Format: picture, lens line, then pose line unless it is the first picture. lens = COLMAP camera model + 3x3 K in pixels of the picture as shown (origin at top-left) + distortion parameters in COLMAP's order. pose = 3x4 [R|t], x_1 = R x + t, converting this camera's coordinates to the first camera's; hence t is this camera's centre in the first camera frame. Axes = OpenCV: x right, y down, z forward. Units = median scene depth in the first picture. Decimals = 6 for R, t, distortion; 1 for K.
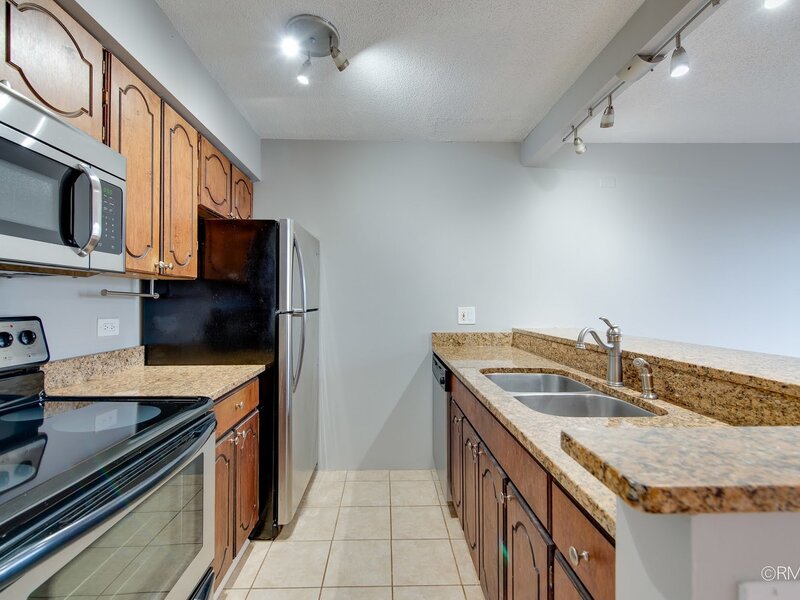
lens RADIAL K [[373.0, 0, 391.9], [0, 373.0, 300.9], [0, 0, 1]] dist [0.015760, -0.002599]
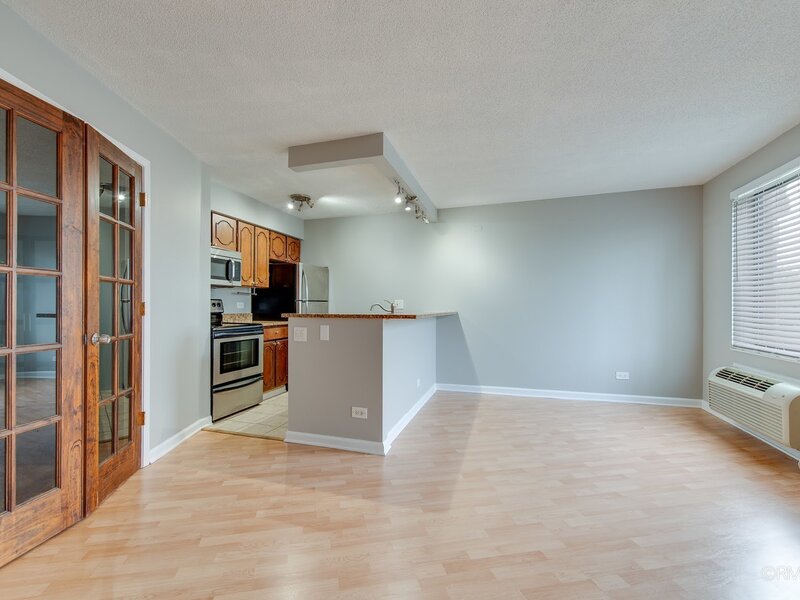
lens RADIAL K [[373.0, 0, 370.8], [0, 373.0, 306.0], [0, 0, 1]] dist [0.015760, -0.002599]
pose [[0.932942, 0.002837, -0.360015, 1.086195], [-0.002194, 0.999995, 0.002196, 0.061175], [0.360020, -0.001259, 0.932944, -1.174356]]
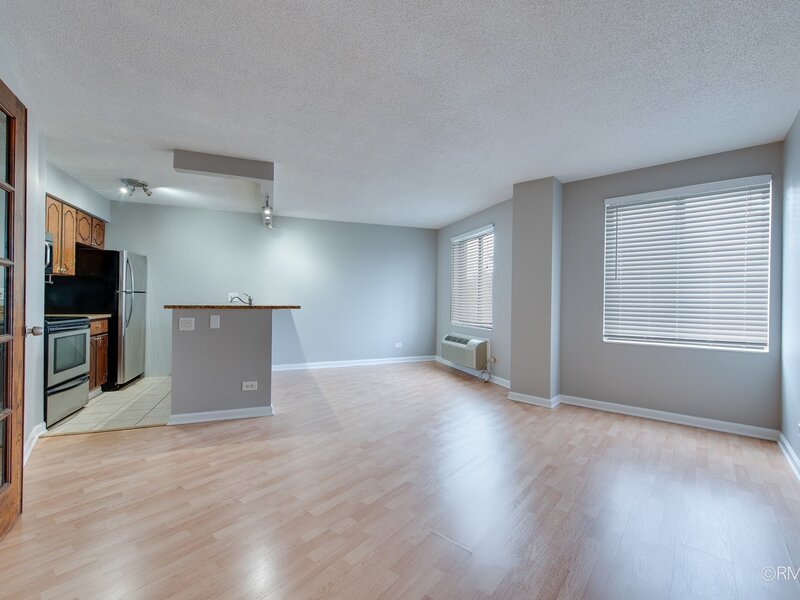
lens RADIAL K [[373.0, 0, 396.6], [0, 373.0, 301.0], [0, 0, 1]] dist [0.015760, -0.002599]
pose [[0.950028, 0.011889, 0.311939, 0.612116], [-0.013627, 0.999901, 0.003391, 0.059634], [-0.311867, -0.007473, 0.950096, -1.762583]]
